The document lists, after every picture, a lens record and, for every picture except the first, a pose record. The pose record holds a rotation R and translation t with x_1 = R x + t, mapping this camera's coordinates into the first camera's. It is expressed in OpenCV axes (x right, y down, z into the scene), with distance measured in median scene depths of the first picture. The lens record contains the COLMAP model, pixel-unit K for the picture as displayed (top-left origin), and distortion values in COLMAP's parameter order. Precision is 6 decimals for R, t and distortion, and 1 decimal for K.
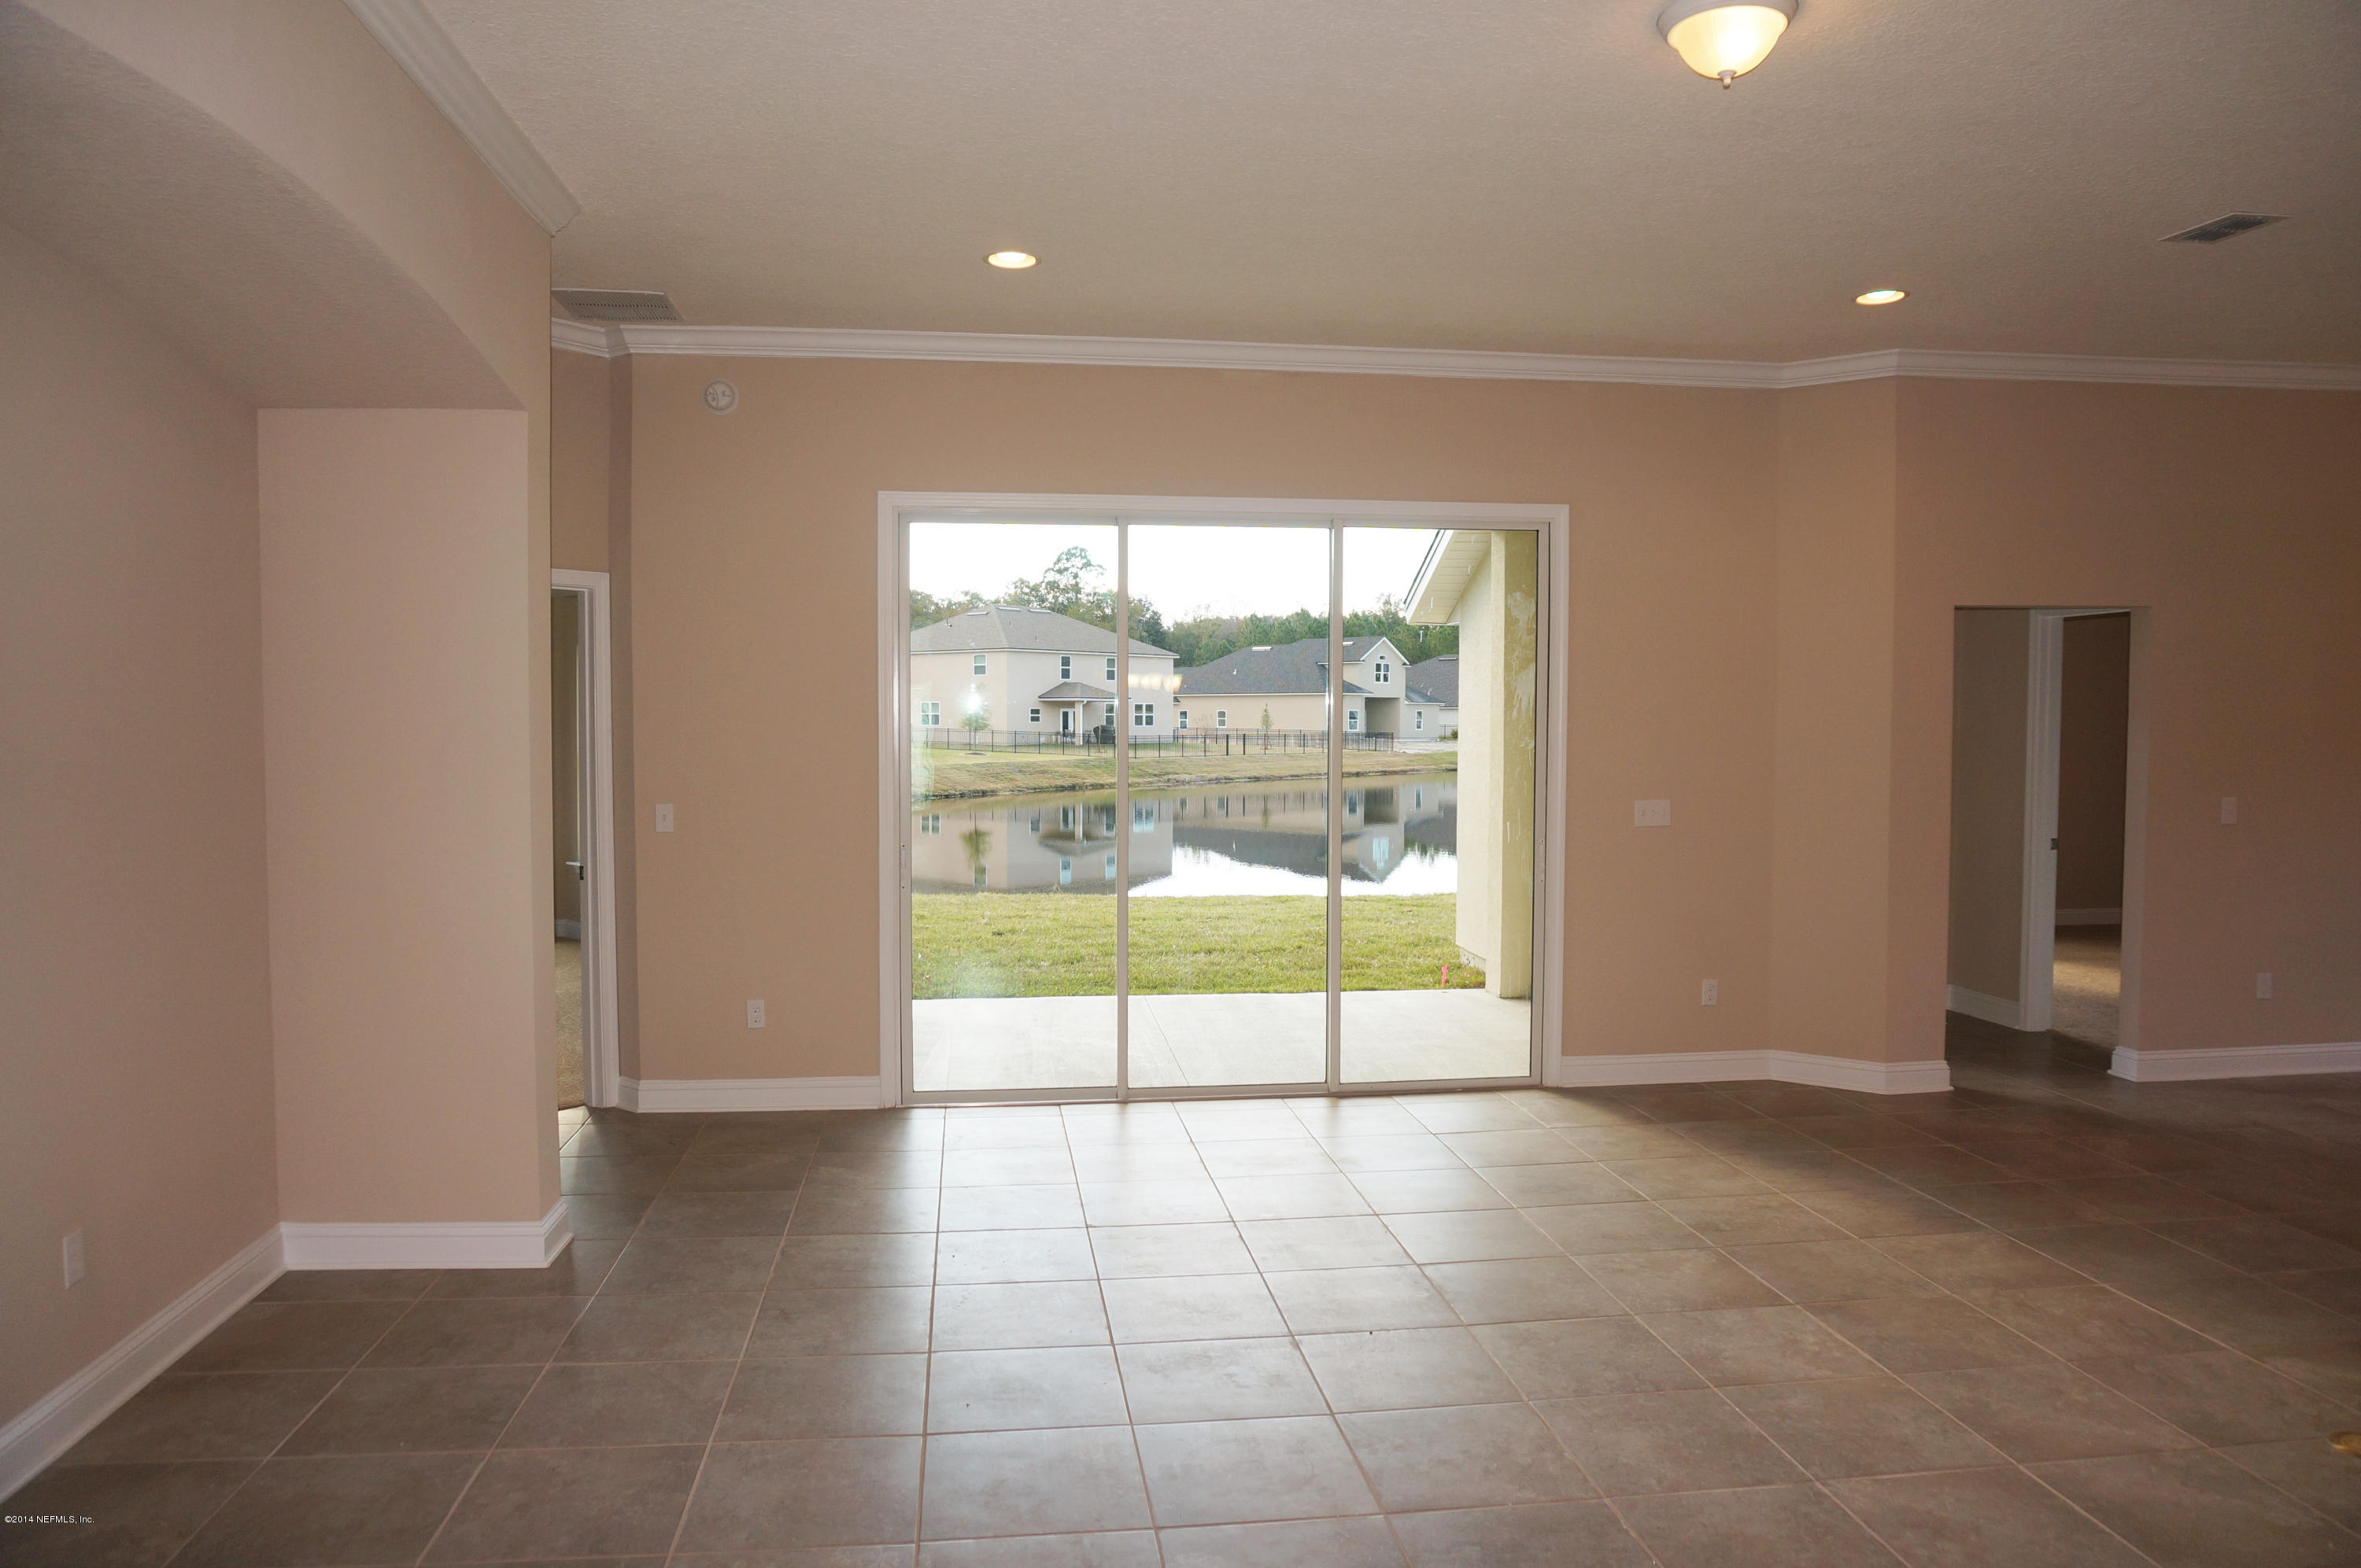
lens RADIAL K [[1568.0, 0, 1111.0], [0, 1568.0, 755.7], [0, 0, 1]] dist [-0.060340, 0.035178]
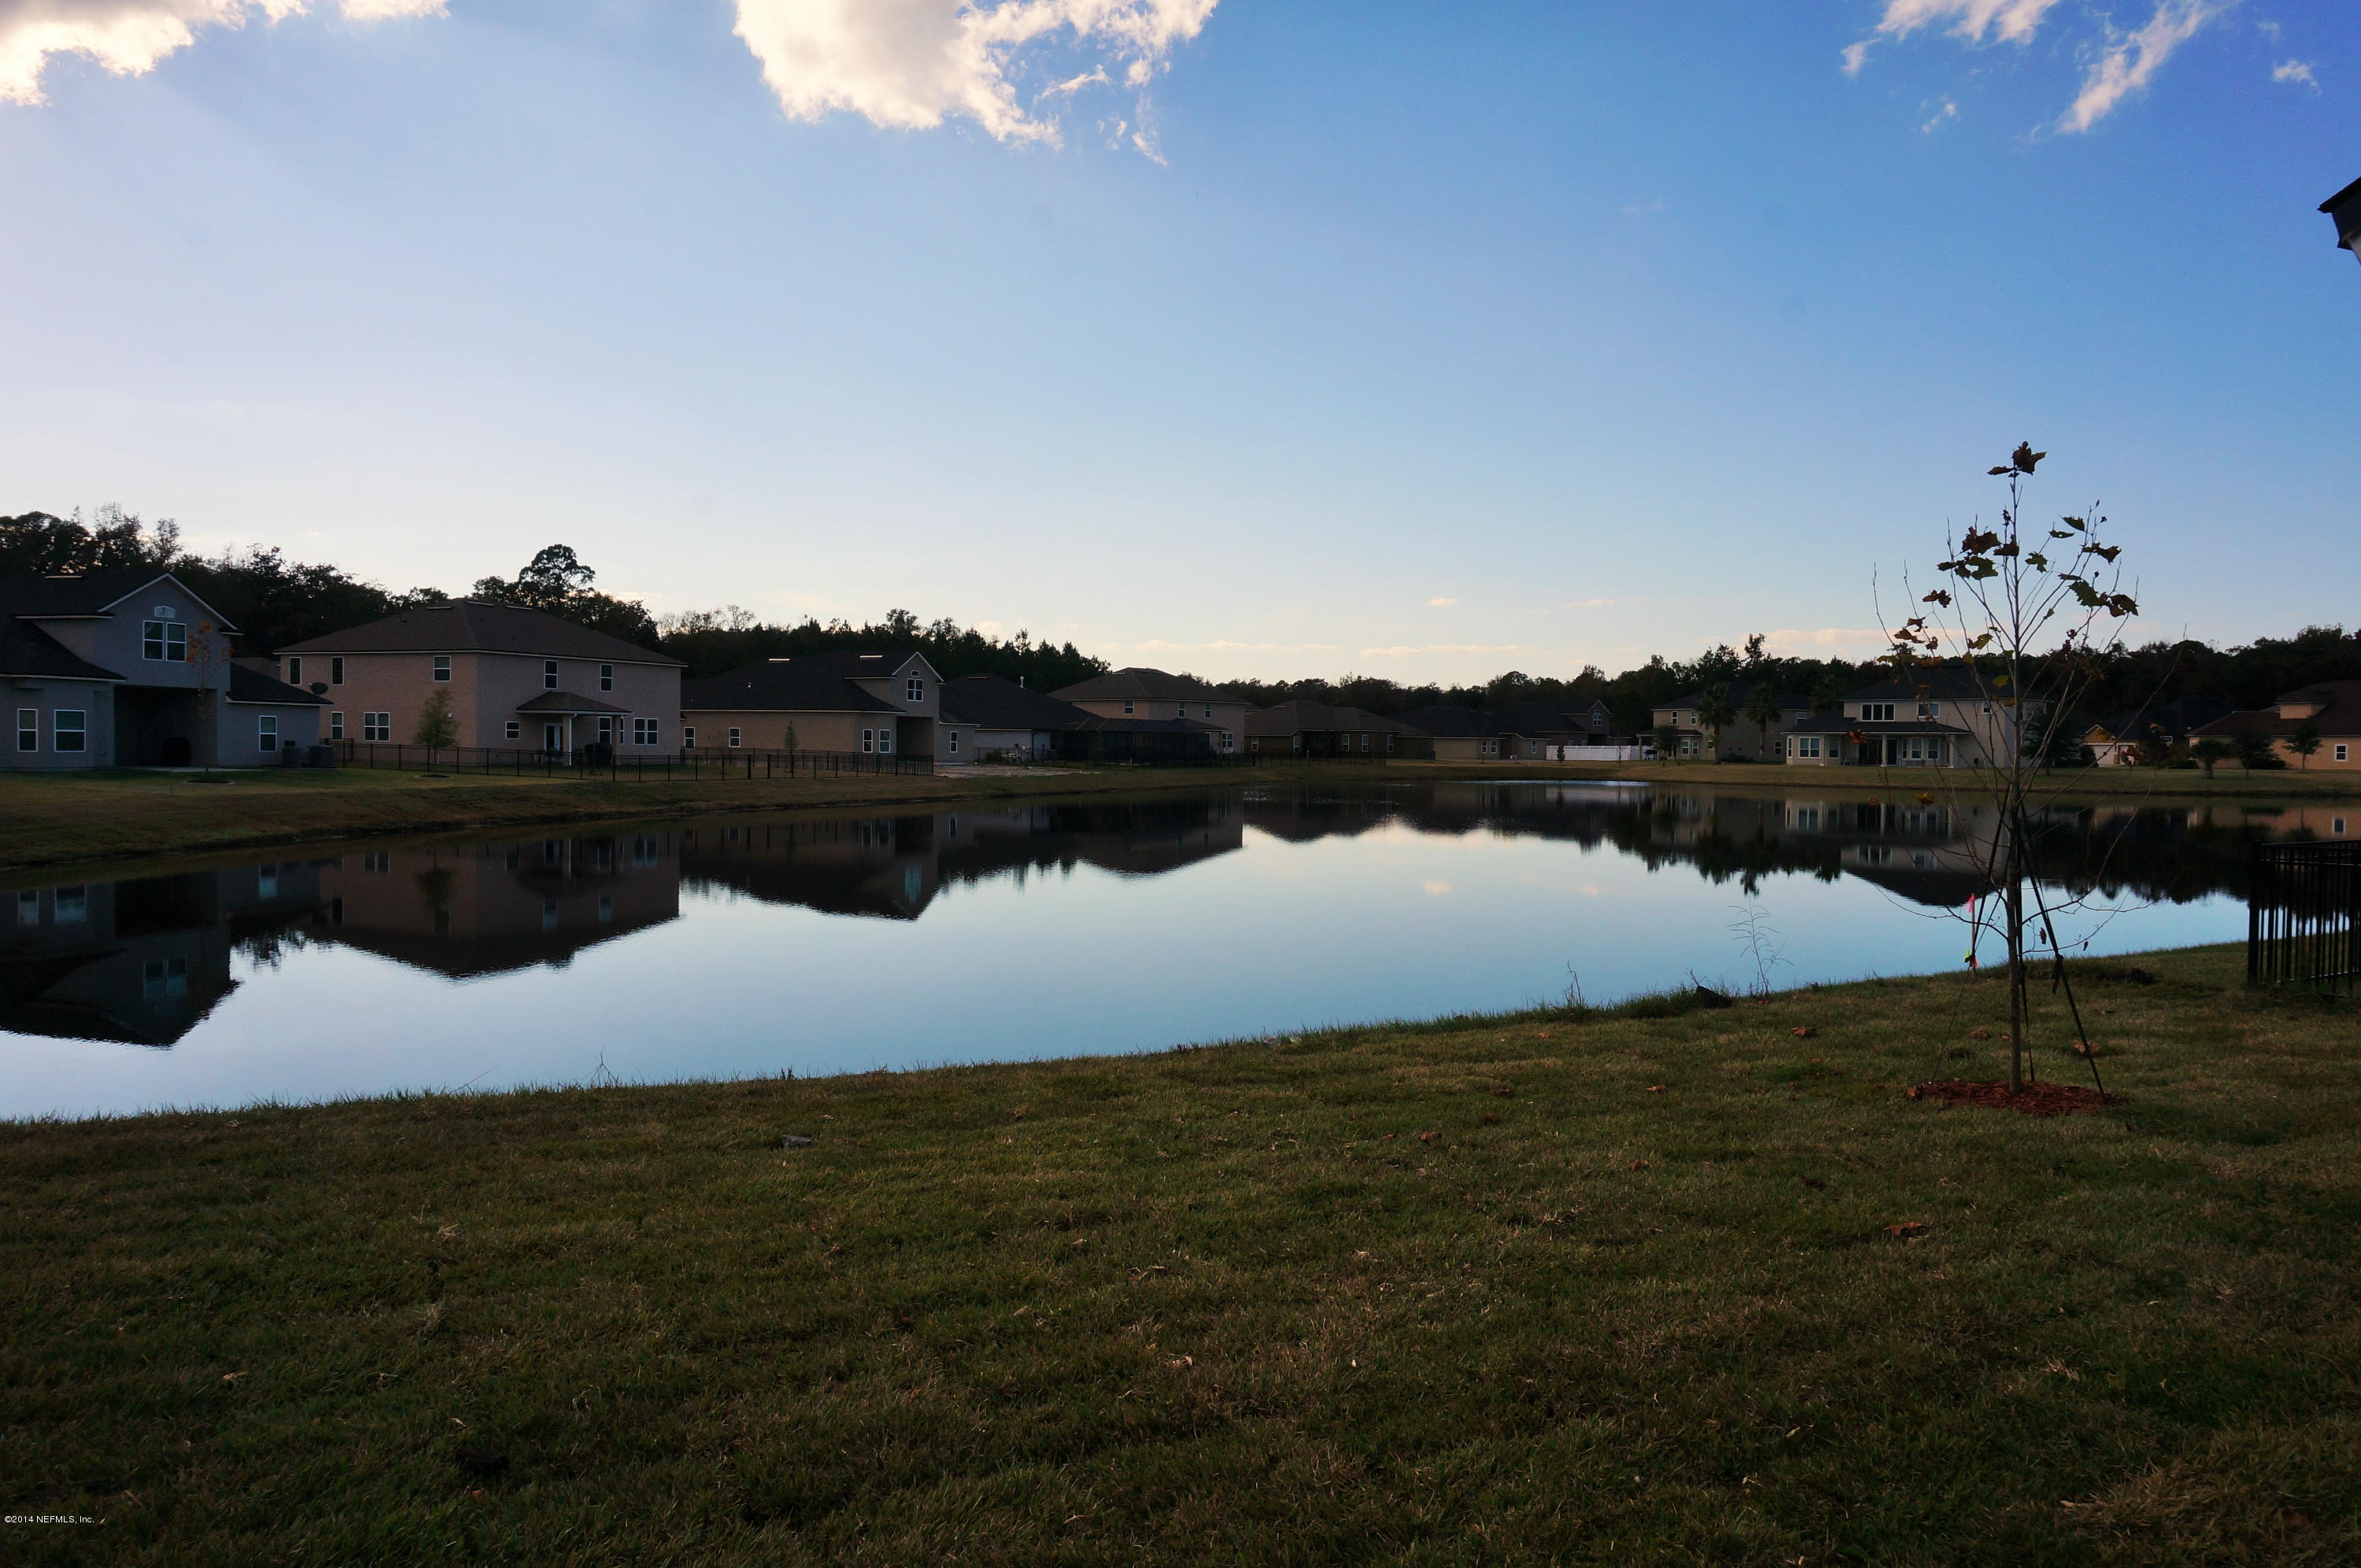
lens RADIAL K [[1568.0, 0, 1171.8], [0, 1568.0, 763.1], [0, 0, 1]] dist [-0.060340, 0.035178]
pose [[0.937102, 0.007716, 0.348972, -0.007738], [-0.004553, 0.999941, -0.009883, -0.001563], [-0.349027, 0.007673, 0.937081, 0.098000]]
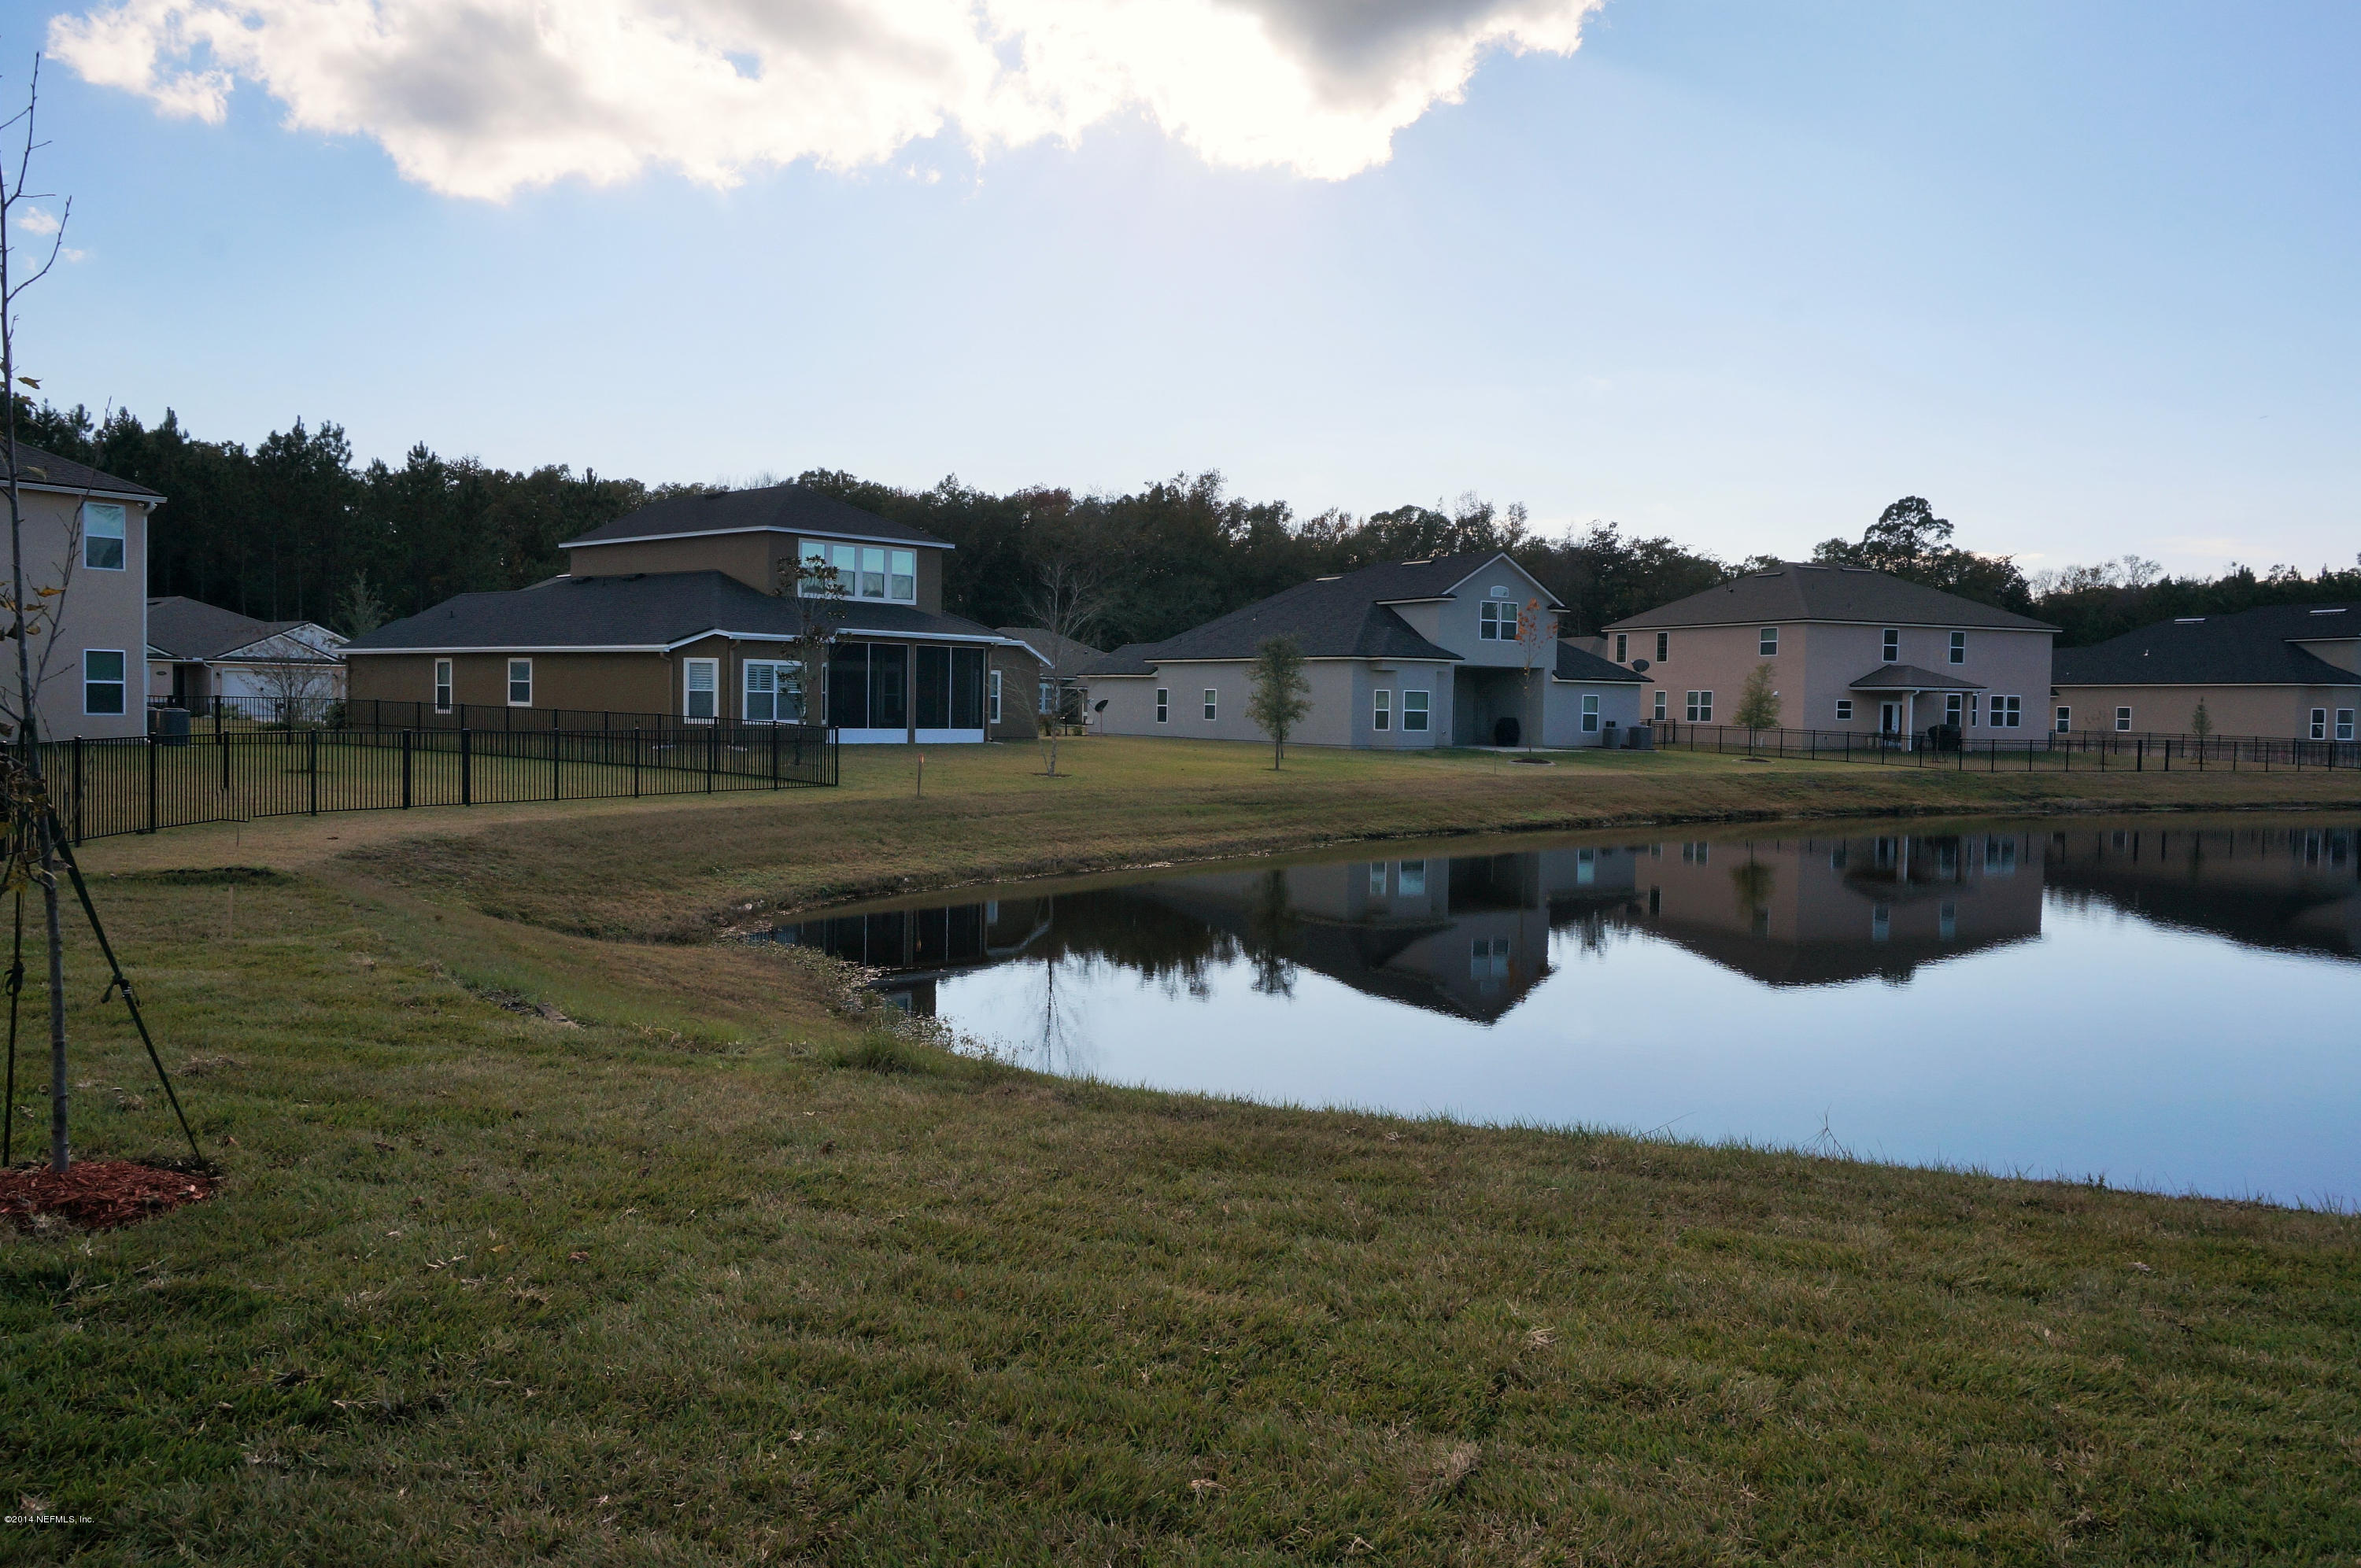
lens RADIAL K [[1777.3, 0, 1175.4], [0, 1777.3, 791.2], [0, 0, 1]] dist [-0.030718, 0.033701]
pose [[0.915895, 0.031576, -0.400174, -0.002002], [-0.023574, 0.999412, 0.024904, -0.000834], [0.400725, -0.013376, 0.916101, 0.113590]]
